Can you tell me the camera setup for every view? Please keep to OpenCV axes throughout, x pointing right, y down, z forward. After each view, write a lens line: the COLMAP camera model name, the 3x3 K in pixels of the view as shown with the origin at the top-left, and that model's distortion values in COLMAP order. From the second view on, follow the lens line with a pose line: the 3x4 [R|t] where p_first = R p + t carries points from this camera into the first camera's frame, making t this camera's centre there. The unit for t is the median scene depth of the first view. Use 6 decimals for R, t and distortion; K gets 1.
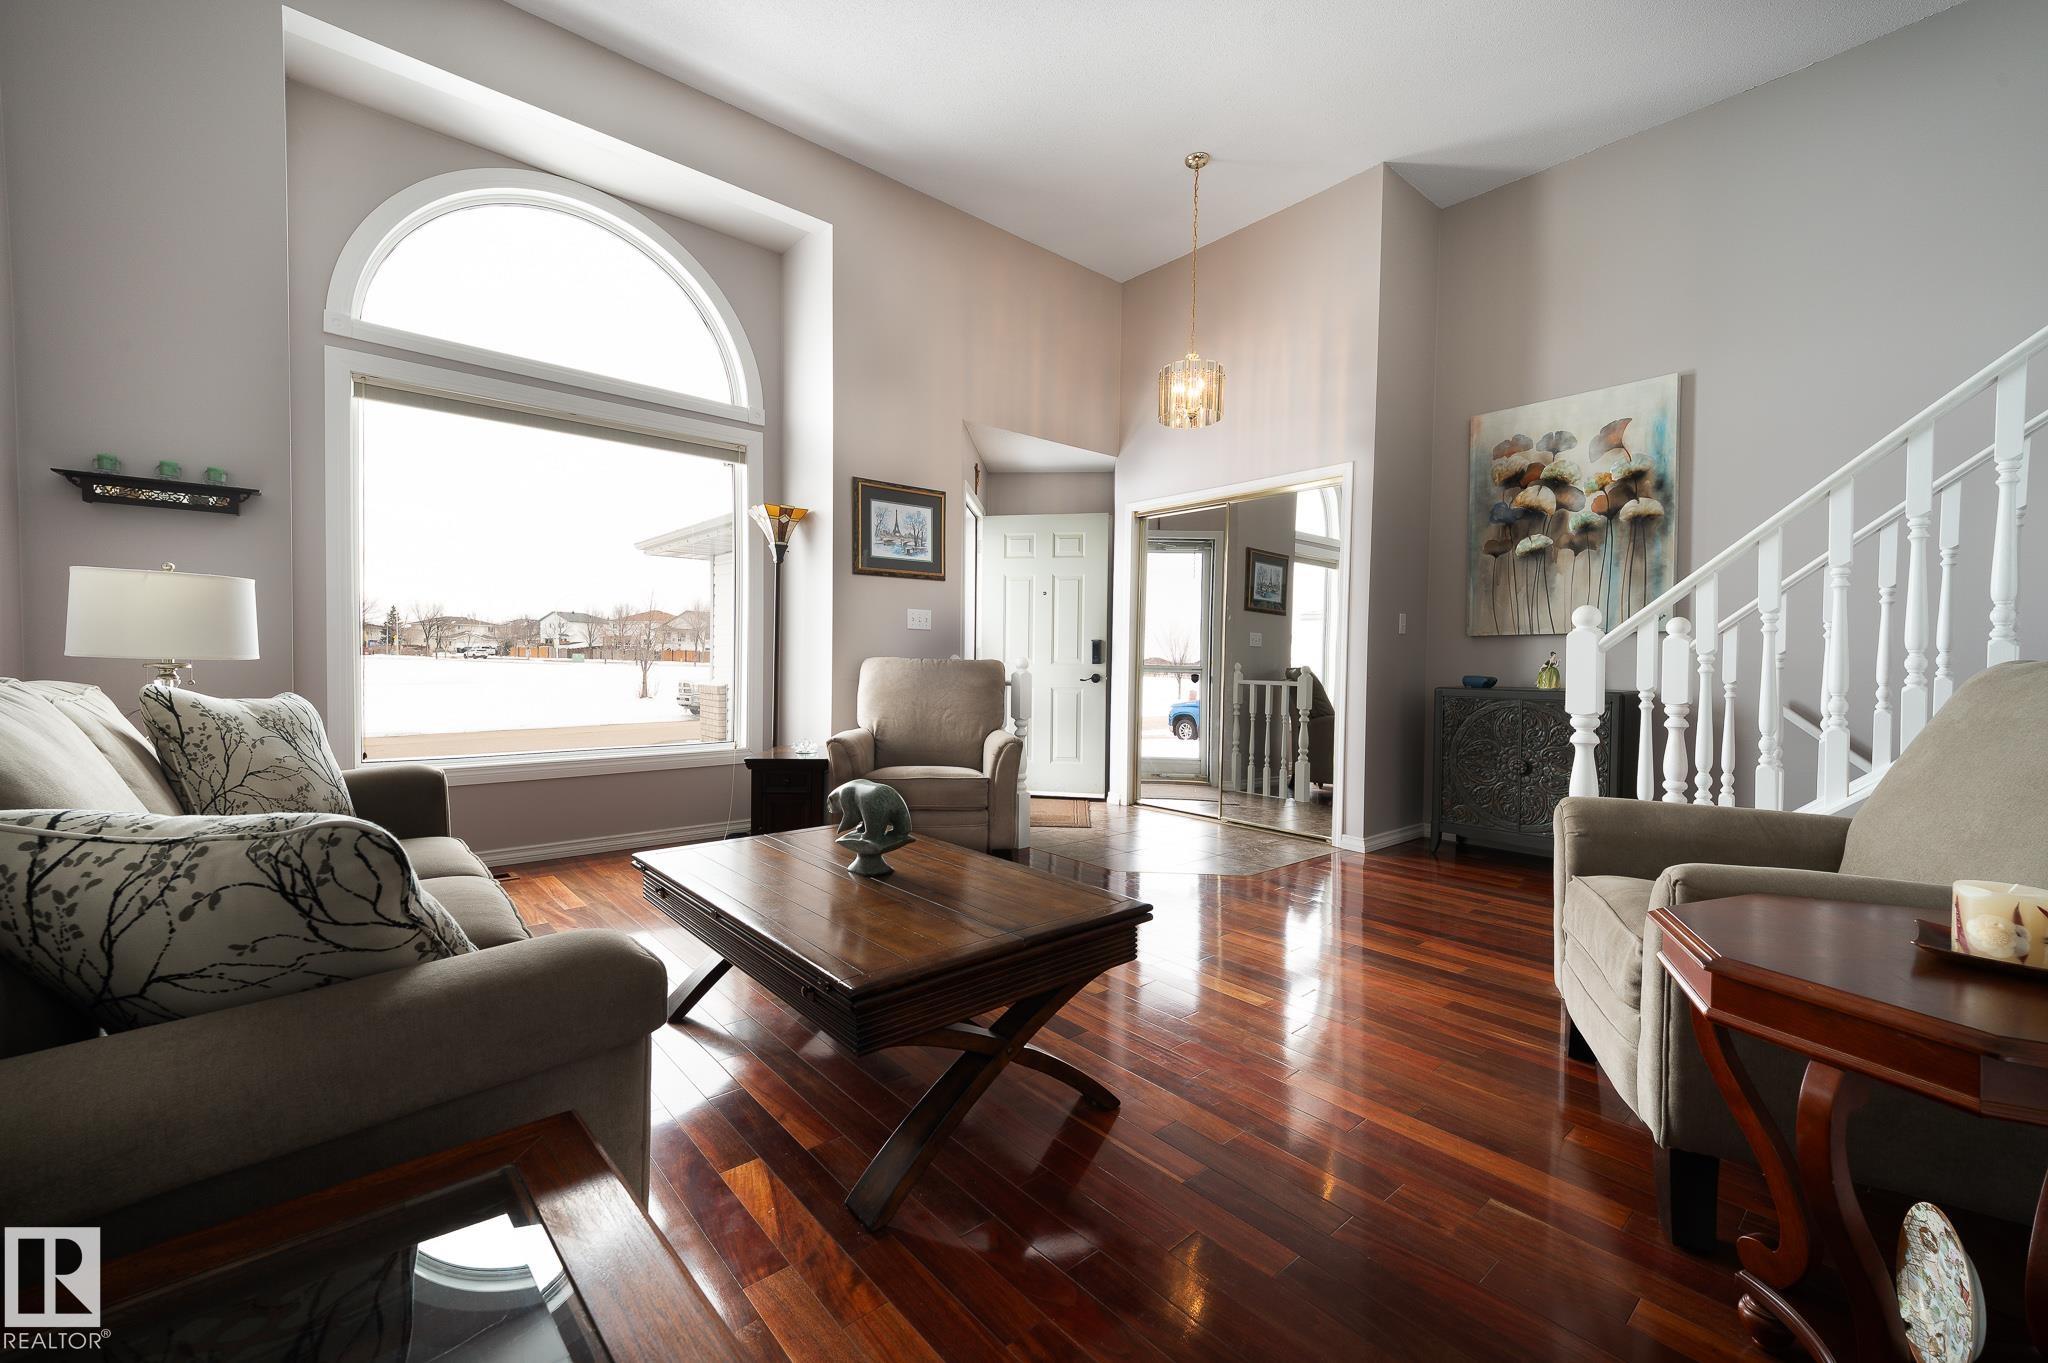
lens RADIAL K [[805.4, 0, 1012.8], [0, 805.4, 682.7], [0, 0, 1]] dist [0.001164, -0.000397]
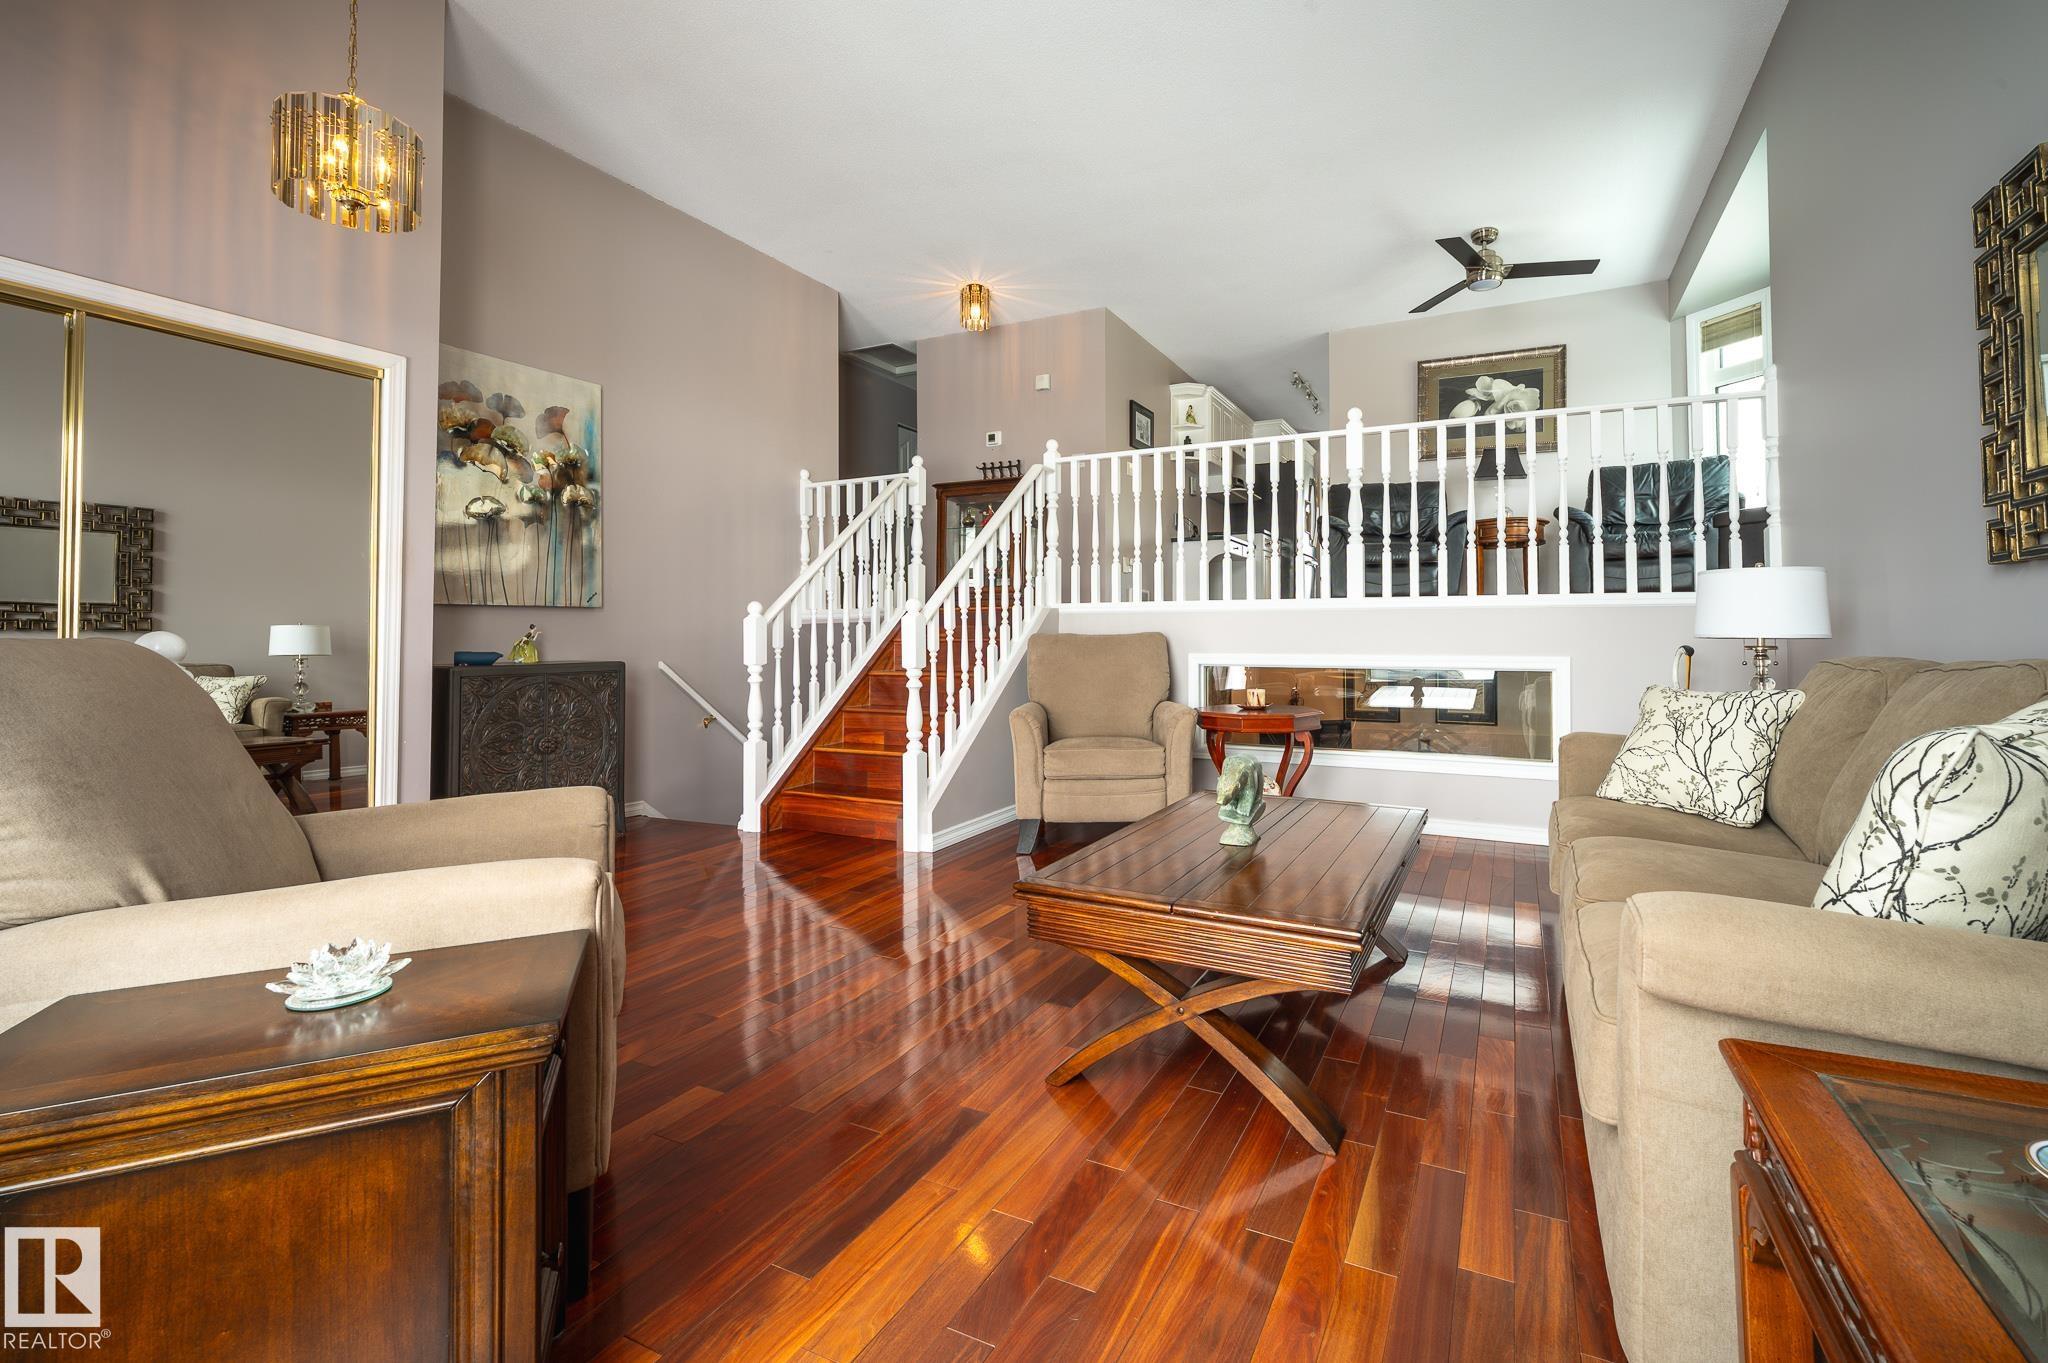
lens RADIAL K [[855.7, 0, 1089.1], [0, 855.7, 626.4], [0, 0, 1]] dist [0.000257, -0.000528]
pose [[-0.388366, 0.007727, 0.921473, -0.541319], [0.027602, 0.999614, 0.003251, -0.021357], [-0.921092, 0.026697, -0.388429, 0.784662]]
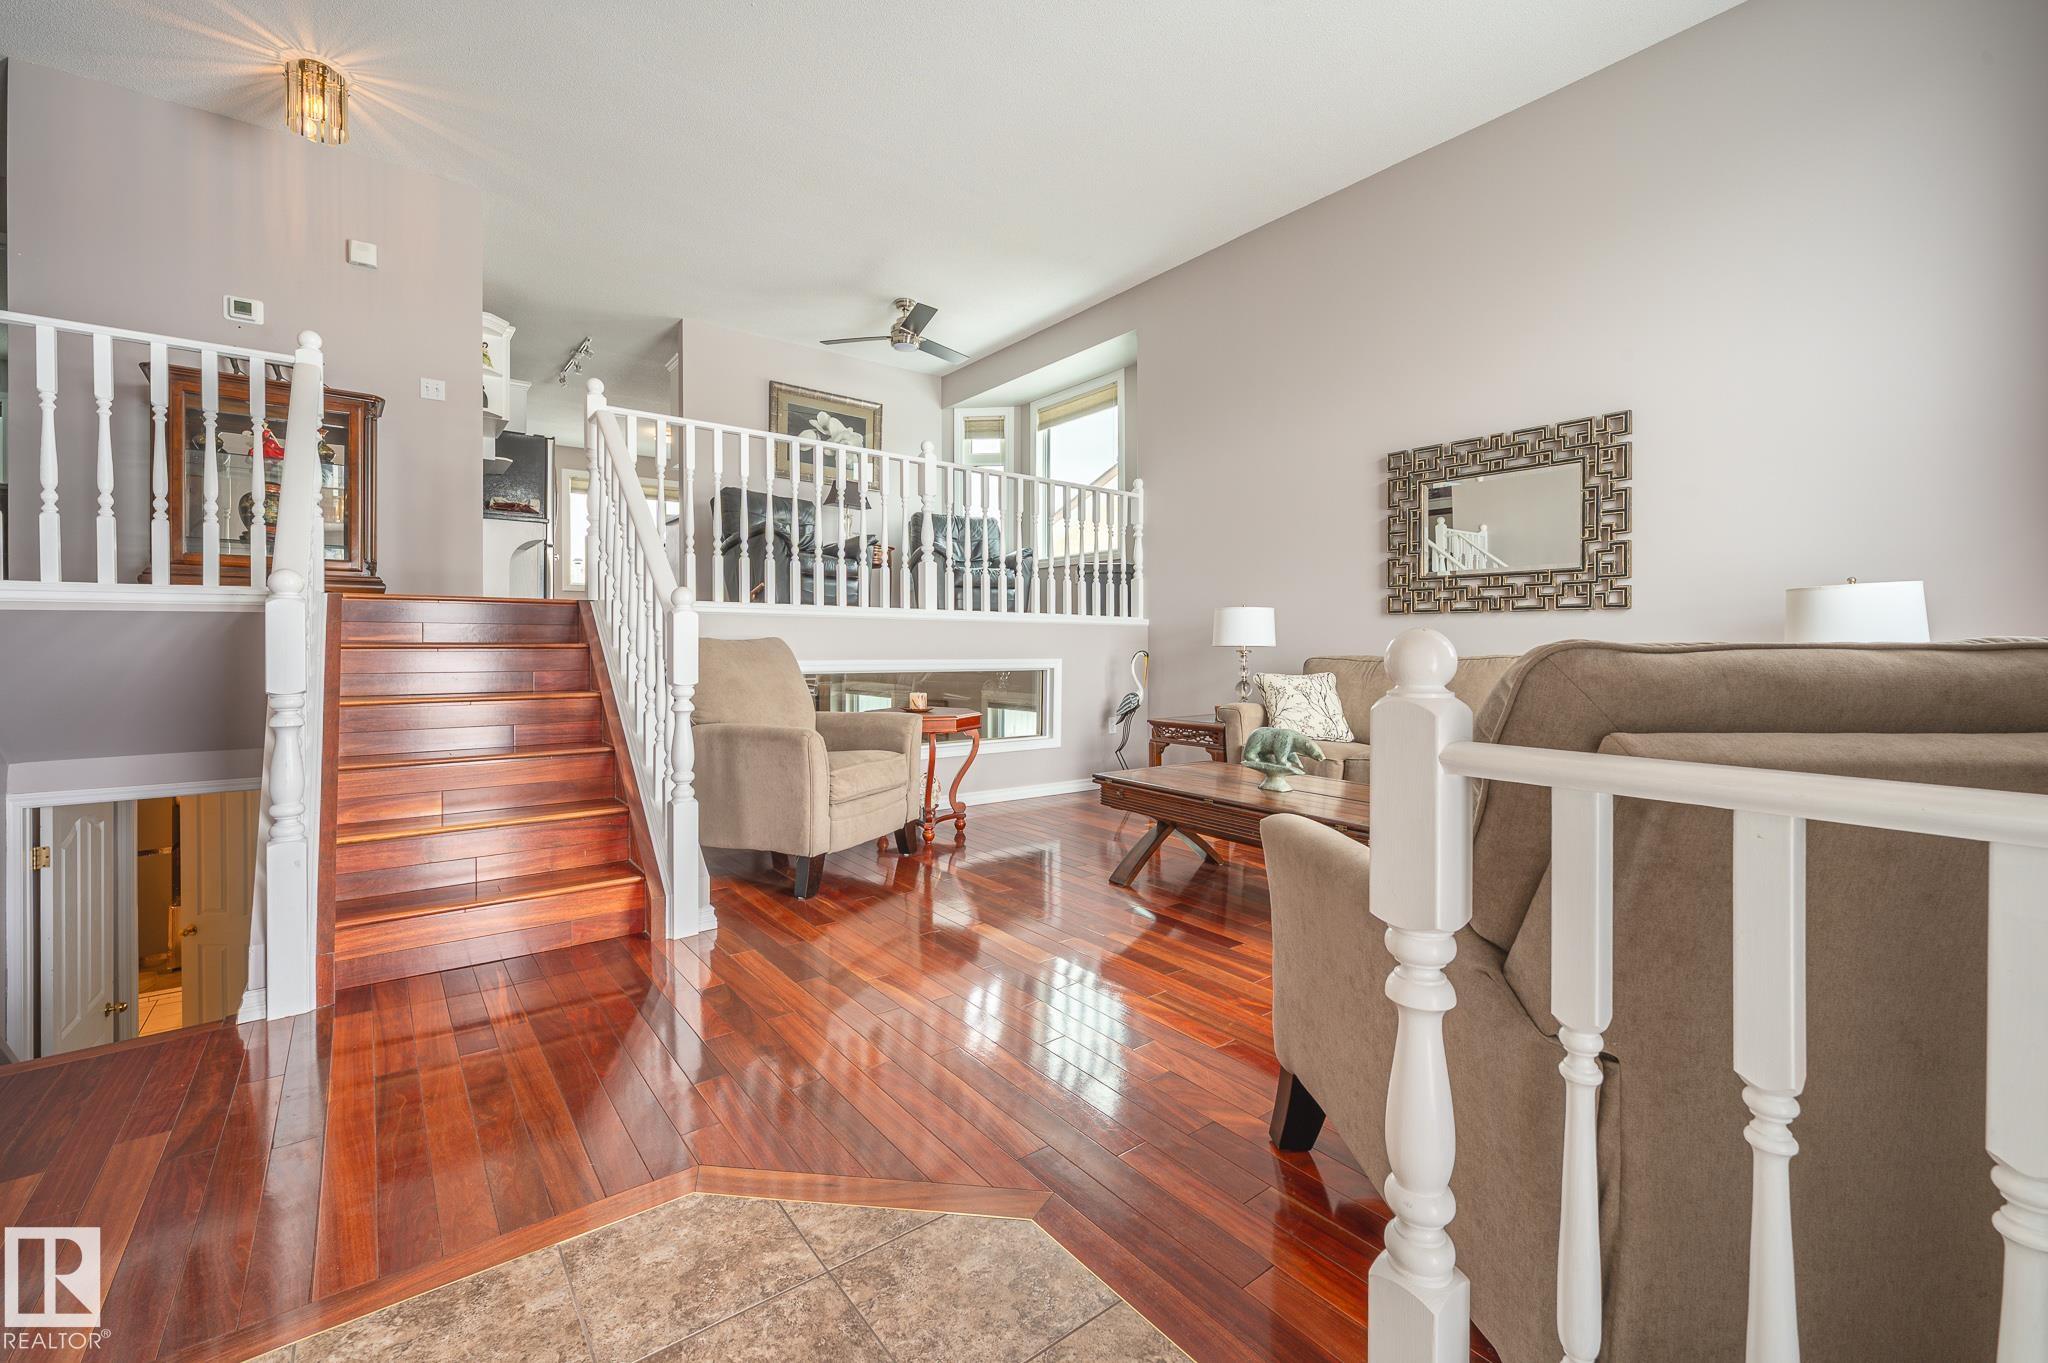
lens RADIAL K [[855.7, 0, 1011.6], [0, 855.7, 664.3], [0, 0, 1]] dist [0.000257, -0.000528]
pose [[-0.997423, -0.013191, 0.070515, 0.129290], [-0.009148, 0.998312, 0.057355, -0.037513], [-0.071153, 0.056562, -0.995860, 1.288963]]
